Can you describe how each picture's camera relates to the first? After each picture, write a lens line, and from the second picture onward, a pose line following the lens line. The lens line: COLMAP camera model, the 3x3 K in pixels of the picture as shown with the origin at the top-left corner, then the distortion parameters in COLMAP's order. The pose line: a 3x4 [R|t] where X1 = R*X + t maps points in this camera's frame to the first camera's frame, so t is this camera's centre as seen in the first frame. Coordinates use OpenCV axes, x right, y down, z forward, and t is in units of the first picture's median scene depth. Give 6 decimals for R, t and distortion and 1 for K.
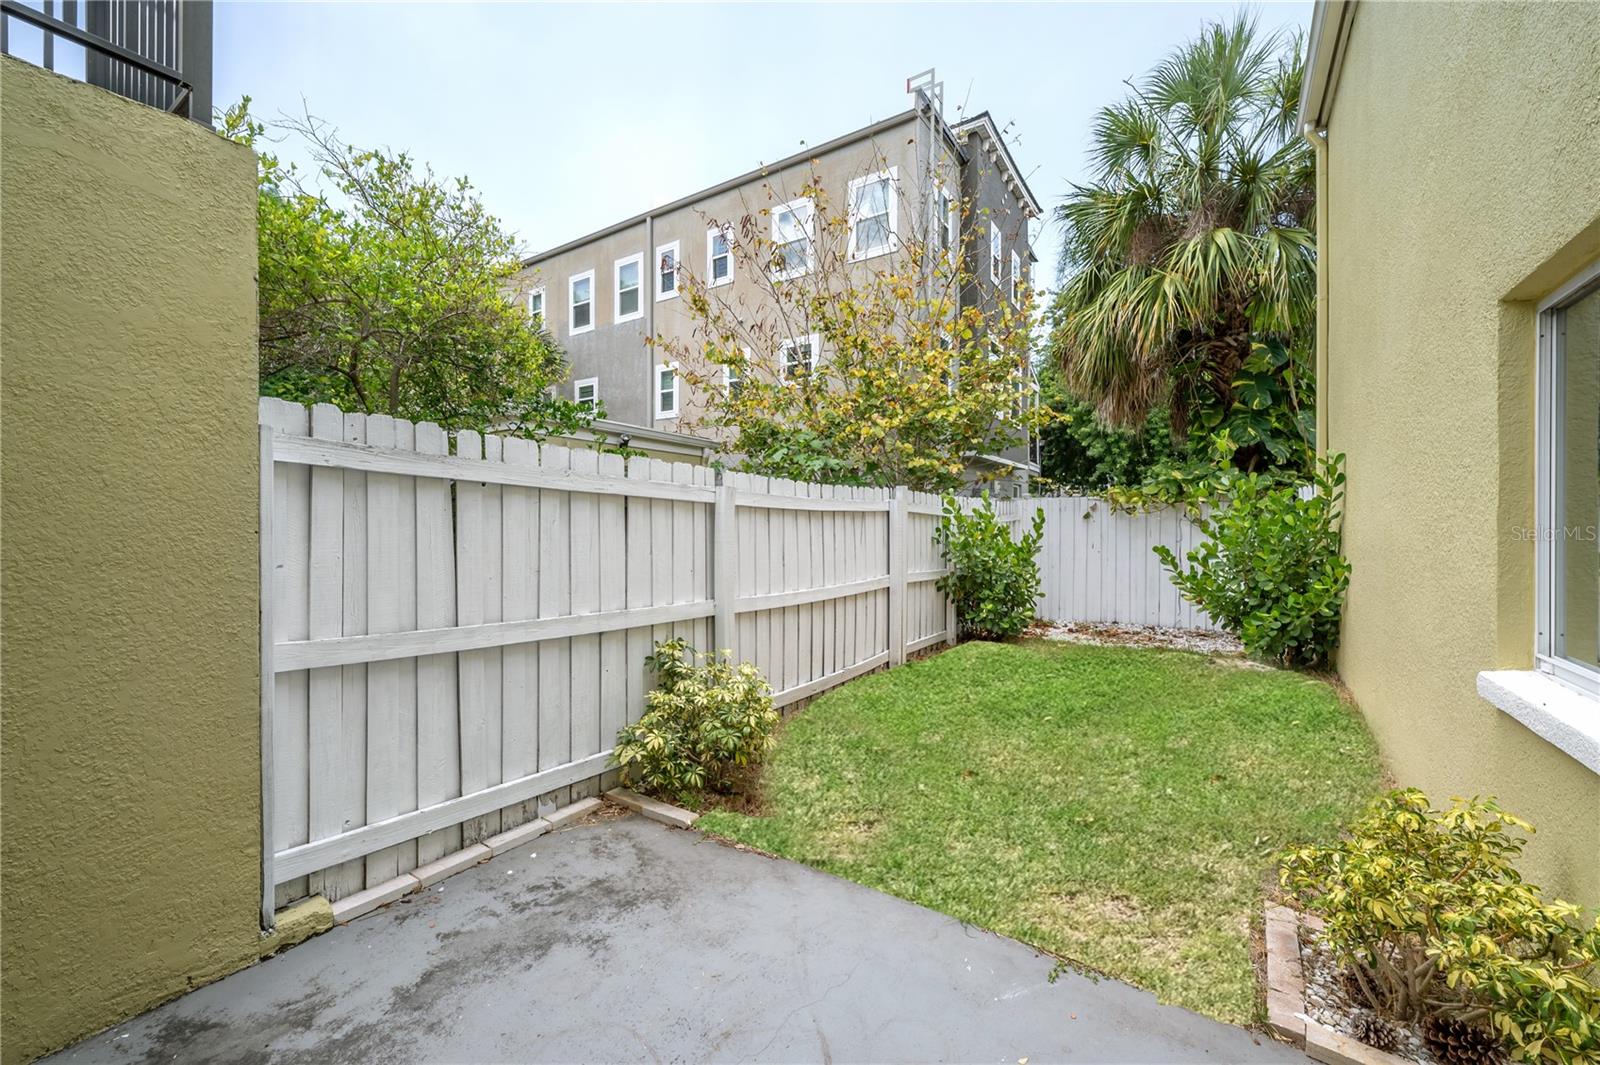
lens RADIAL K [[633.4, 0, 795.2], [0, 633.4, 526.3], [0, 0, 1]] dist [-0.002474, -0.000317]
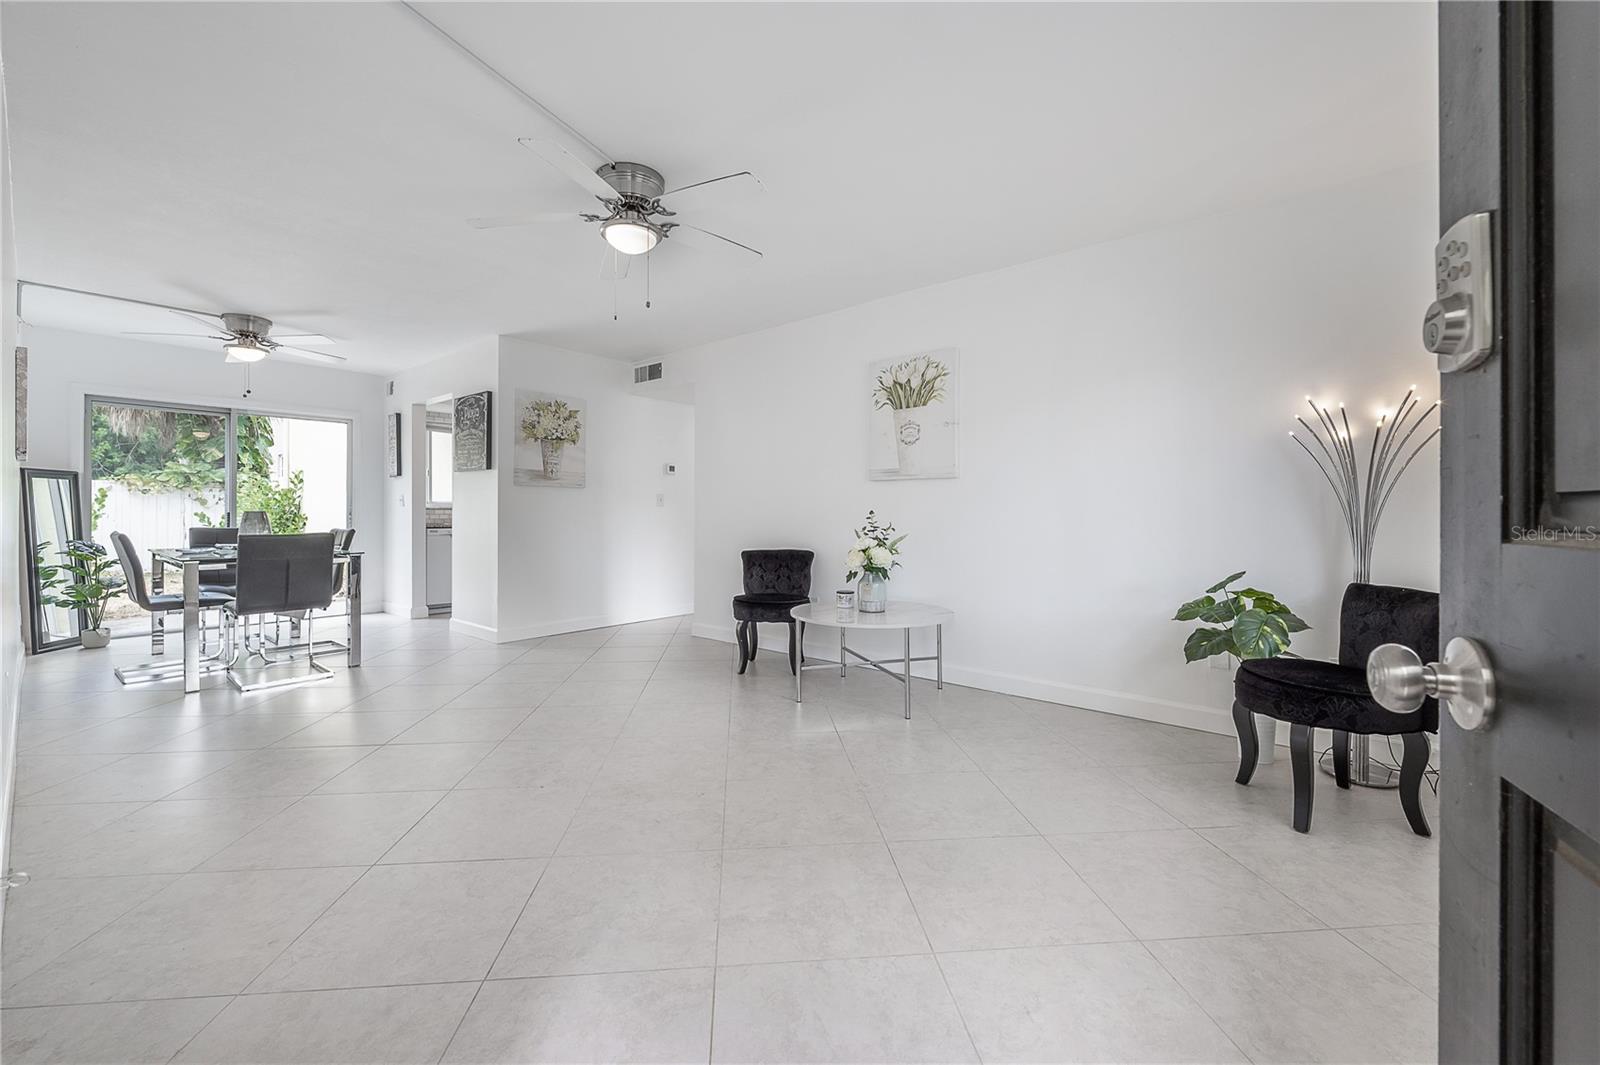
lens RADIAL K [[645.3, 0, 795.8], [0, 645.3, 510.4], [0, 0, 1]] dist [0.009139, -0.000059]
pose [[0.112966, 0.004543, 0.993588, -0.946180], [0.001652, 0.999987, -0.004760, 0.034412], [-0.993597, 0.002179, 0.112957, -0.783106]]
